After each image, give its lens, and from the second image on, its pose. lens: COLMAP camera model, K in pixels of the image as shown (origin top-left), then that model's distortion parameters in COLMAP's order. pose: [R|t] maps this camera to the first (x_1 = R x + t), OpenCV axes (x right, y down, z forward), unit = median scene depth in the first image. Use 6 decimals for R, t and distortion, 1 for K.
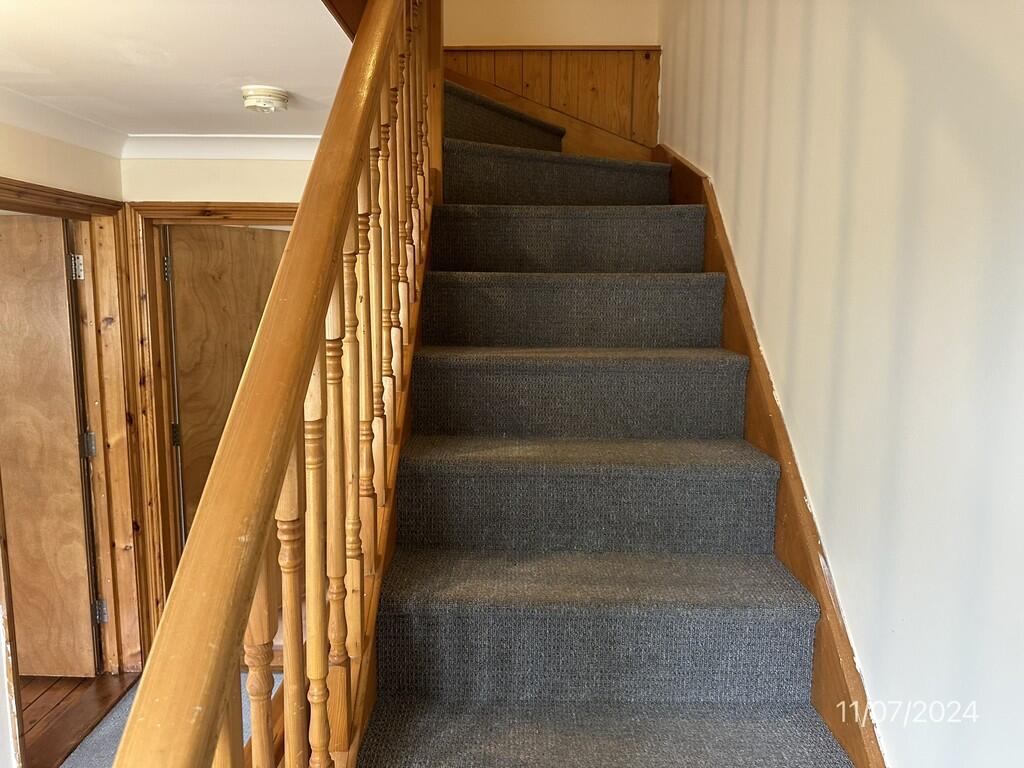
lens RADIAL K [[711.4, 0, 512.0], [0, 711.4, 384.0], [0, 0, 1]] dist [-0.000069, -0.000577]
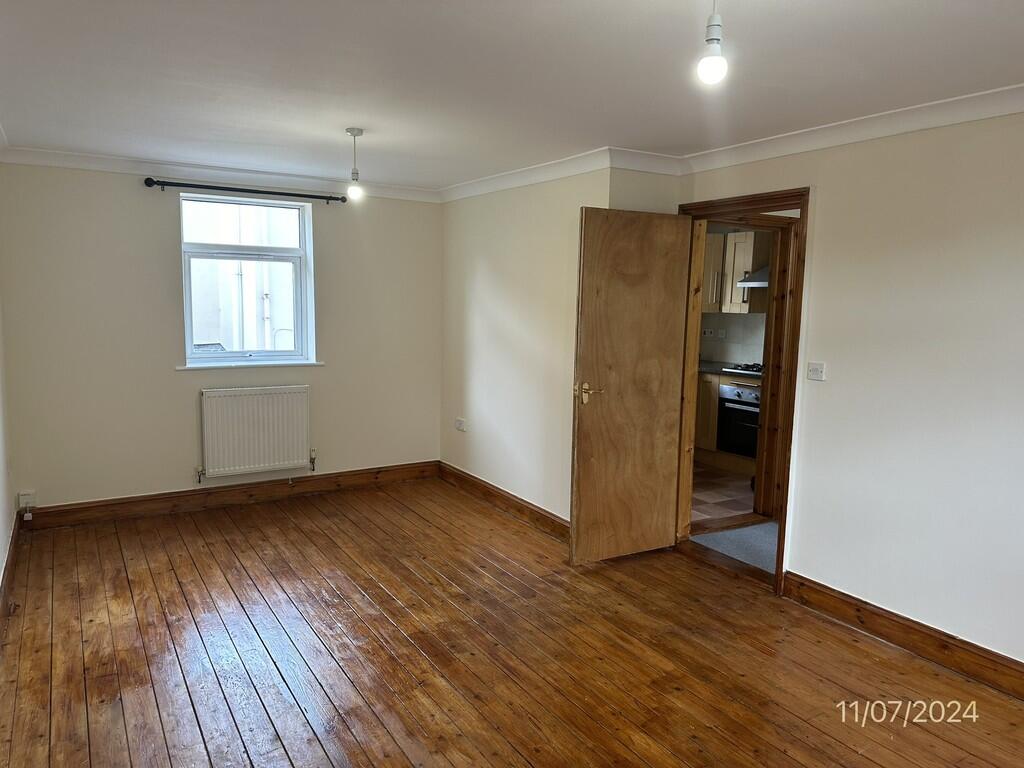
lens RADIAL K [[711.4, 0, 512.0], [0, 711.4, 384.0], [0, 0, 1]] dist [-0.000069, -0.000577]
pose [[0.838468, -0.061746, 0.541442, -1.639688], [0.066825, 0.997712, 0.010294, 0.061305], [-0.540839, 0.027551, 0.840675, -0.017080]]
